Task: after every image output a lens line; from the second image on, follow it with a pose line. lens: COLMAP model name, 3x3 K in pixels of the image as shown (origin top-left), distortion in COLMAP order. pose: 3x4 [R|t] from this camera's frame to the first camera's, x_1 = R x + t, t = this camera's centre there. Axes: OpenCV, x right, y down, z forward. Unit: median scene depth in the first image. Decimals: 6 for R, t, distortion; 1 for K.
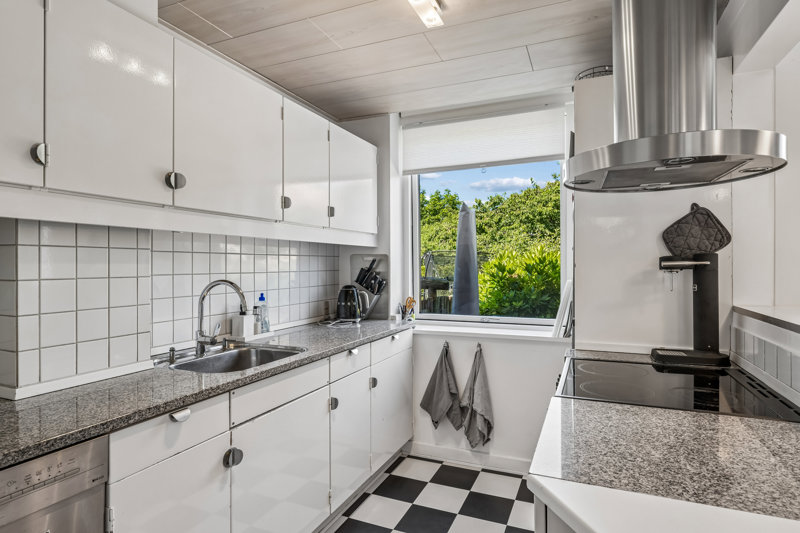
lens RADIAL K [[442.0, 0, 397.0], [0, 442.0, 261.4], [0, 0, 1]] dist [0.012377, -0.001430]
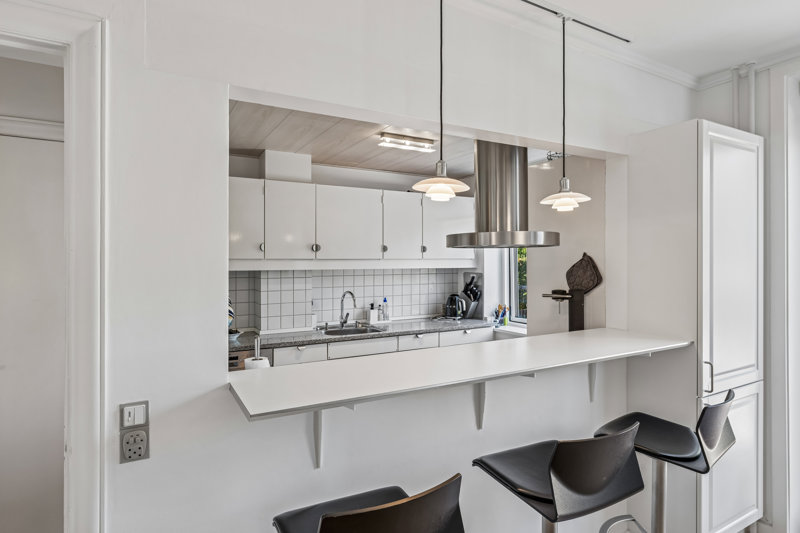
lens RADIAL K [[442.0, 0, 395.6], [0, 442.0, 261.8], [0, 0, 1]] dist [0.012377, -0.001430]
pose [[0.796027, 0.004645, -0.605243, 0.806388], [0.004663, 0.999894, 0.013807, -0.096272], [0.605243, -0.013813, 0.795921, -0.368944]]
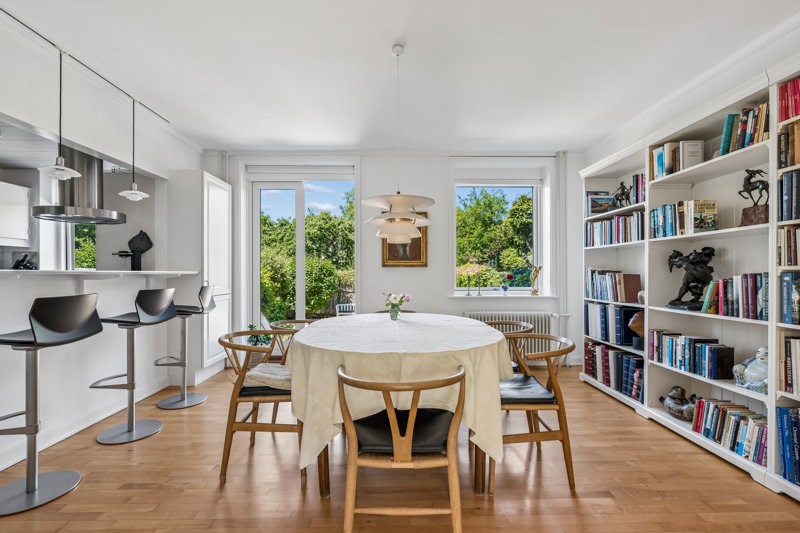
lens RADIAL K [[344.6, 0, 395.8], [0, 344.6, 270.7], [0, 0, 1]] dist [0.000093, 0.000143]
pose [[0.910554, 0.003904, 0.413372, 0.895464], [-0.004899, 0.999987, 0.001346, 0.062063], [-0.413361, -0.003251, 0.910561, -0.992415]]
